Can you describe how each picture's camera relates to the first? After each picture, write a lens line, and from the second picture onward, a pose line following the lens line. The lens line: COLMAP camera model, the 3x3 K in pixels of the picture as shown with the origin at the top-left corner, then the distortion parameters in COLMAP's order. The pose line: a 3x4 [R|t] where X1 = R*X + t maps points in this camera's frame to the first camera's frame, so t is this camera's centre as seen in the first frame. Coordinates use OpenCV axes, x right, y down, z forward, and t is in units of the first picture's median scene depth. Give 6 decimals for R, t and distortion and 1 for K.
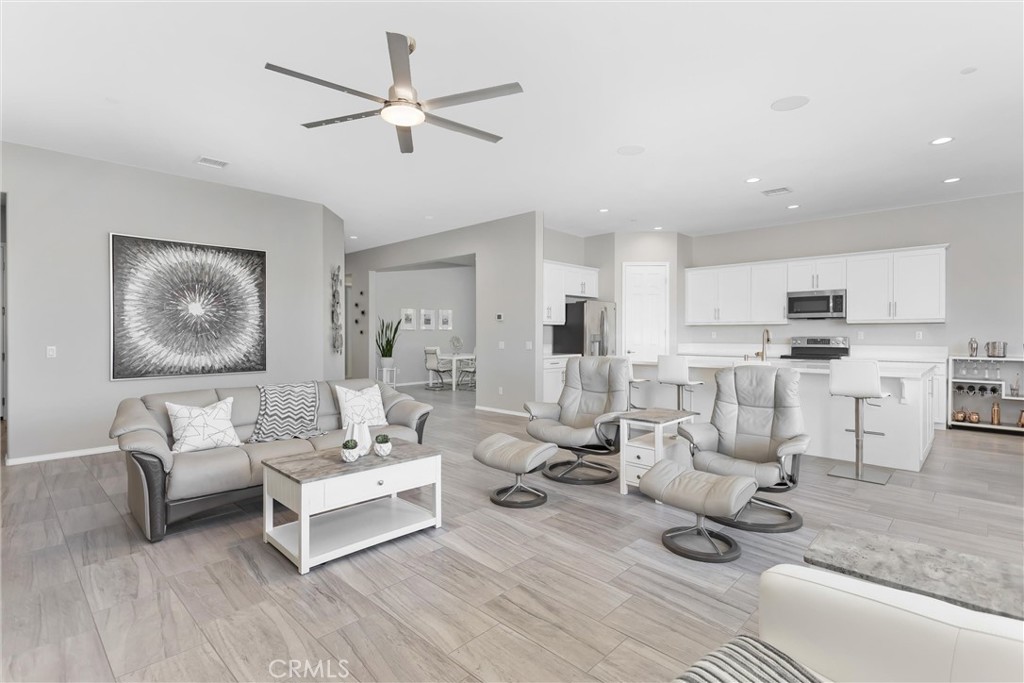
lens RADIAL K [[490.0, 0, 498.3], [0, 490.0, 331.4], [0, 0, 1]] dist [0.021386, -0.007193]
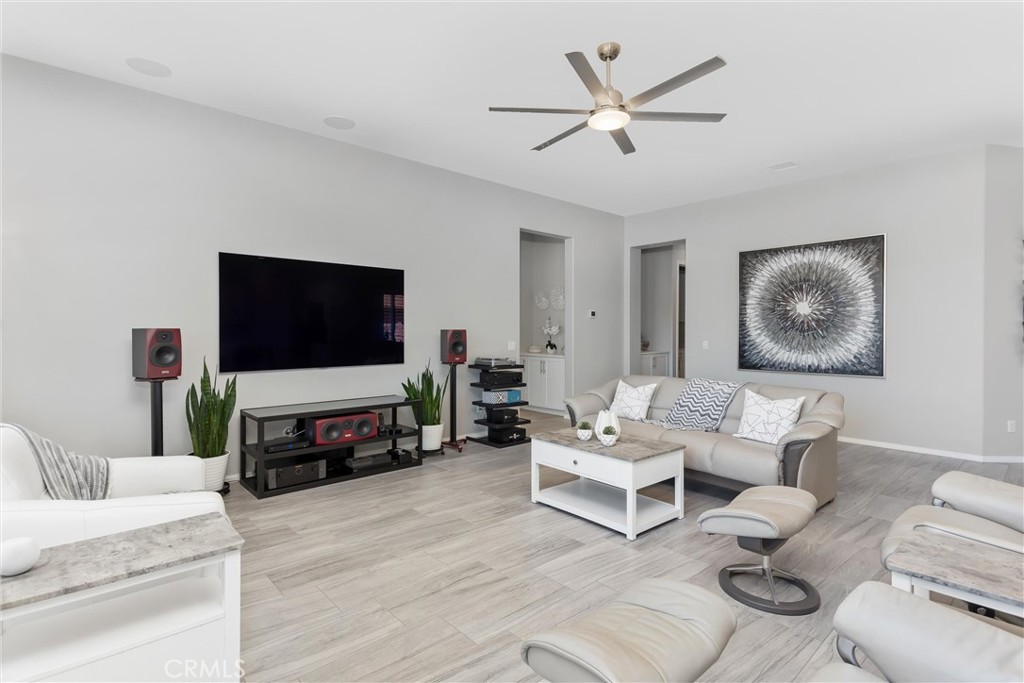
lens RADIAL K [[496.8, 0, 507.7], [0, 496.8, 332.1], [0, 0, 1]] dist [0.003923, -0.000441]
pose [[-0.059546, 0.000635, -0.998225, 0.456559], [0.001681, 0.999998, 0.000536, 0.002539], [0.998224, -0.001646, -0.059547, 0.452919]]
